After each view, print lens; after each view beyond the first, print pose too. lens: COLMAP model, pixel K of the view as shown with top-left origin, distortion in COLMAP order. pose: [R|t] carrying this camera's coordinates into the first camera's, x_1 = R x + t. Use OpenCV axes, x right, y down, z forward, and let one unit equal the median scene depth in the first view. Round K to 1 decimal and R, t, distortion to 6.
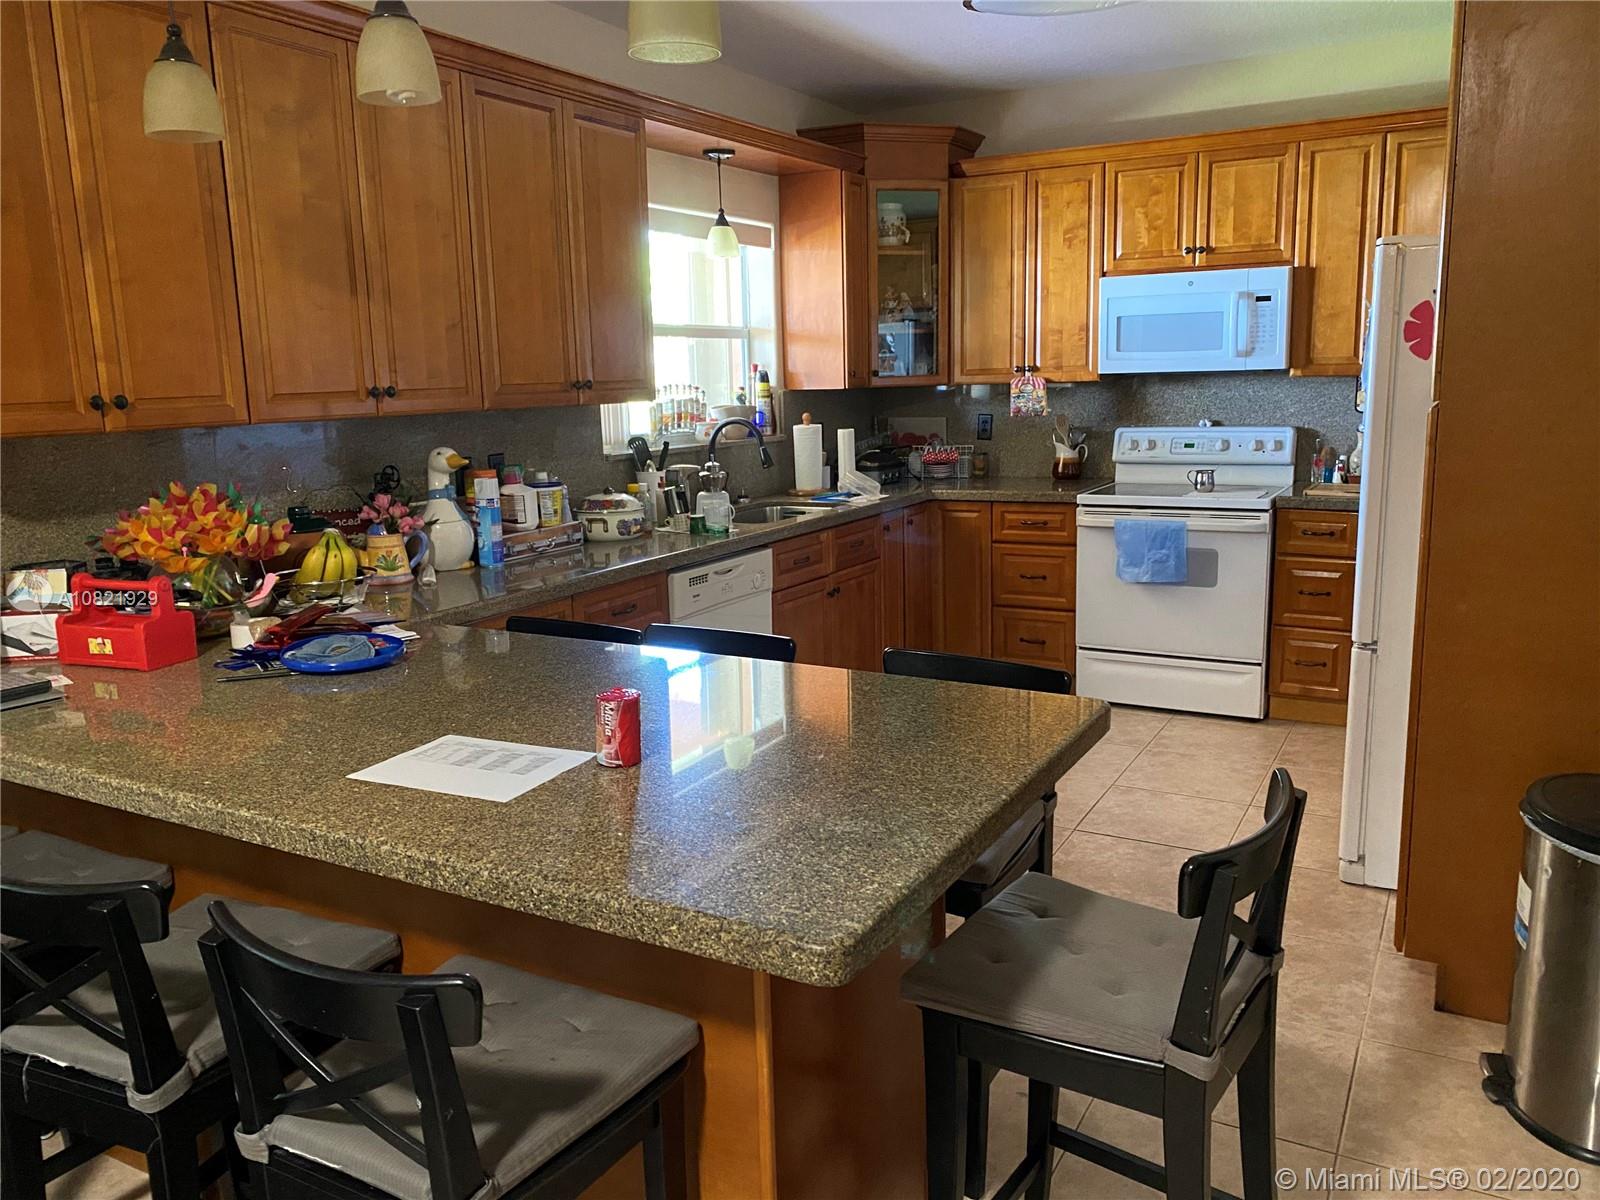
lens RADIAL K [[1219.0, 0, 789.2], [0, 1219.0, 592.1], [0, 0, 1]] dist [0.035569, -0.003942]
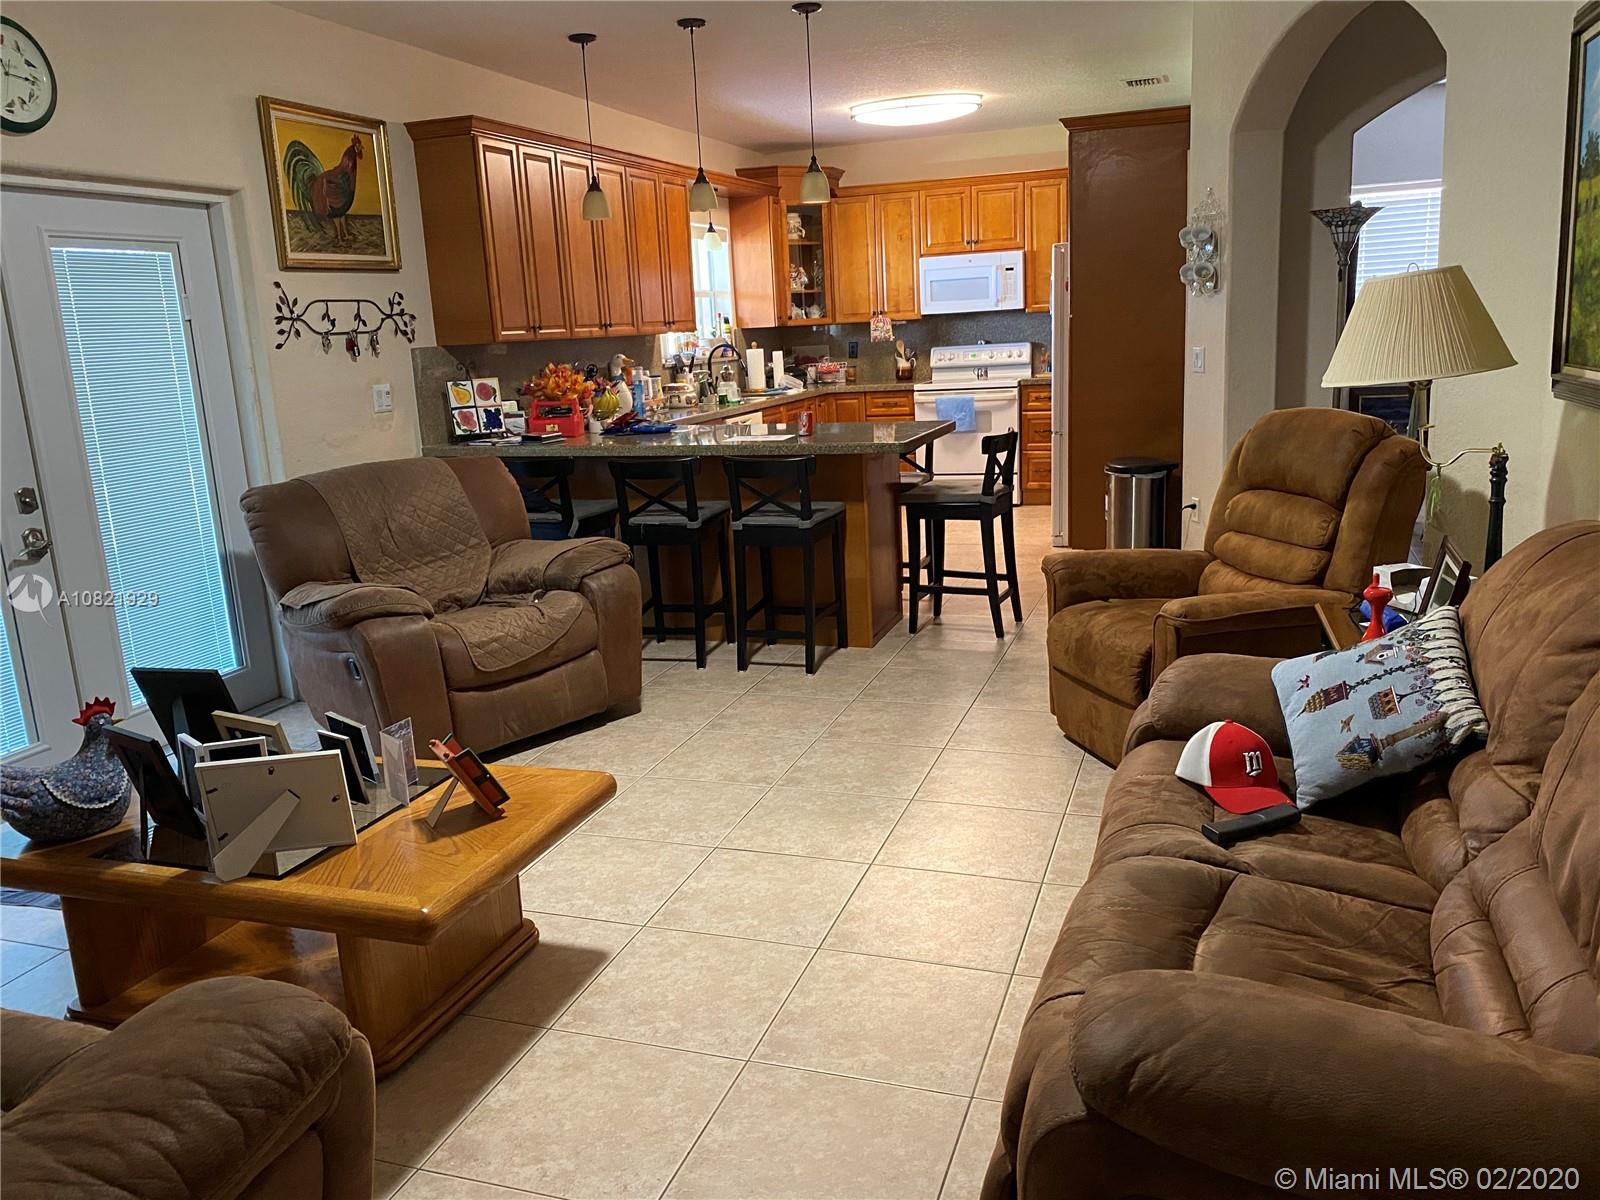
lens RADIAL K [[1219.0, 0, 805.1], [0, 1219.0, 604.4], [0, 0, 1]] dist [0.035569, -0.003942]
pose [[0.982500, -0.061710, 0.175746, -0.233689], [0.054606, 0.997494, 0.044980, 0.141054], [-0.178081, -0.034596, 0.983407, -0.671734]]
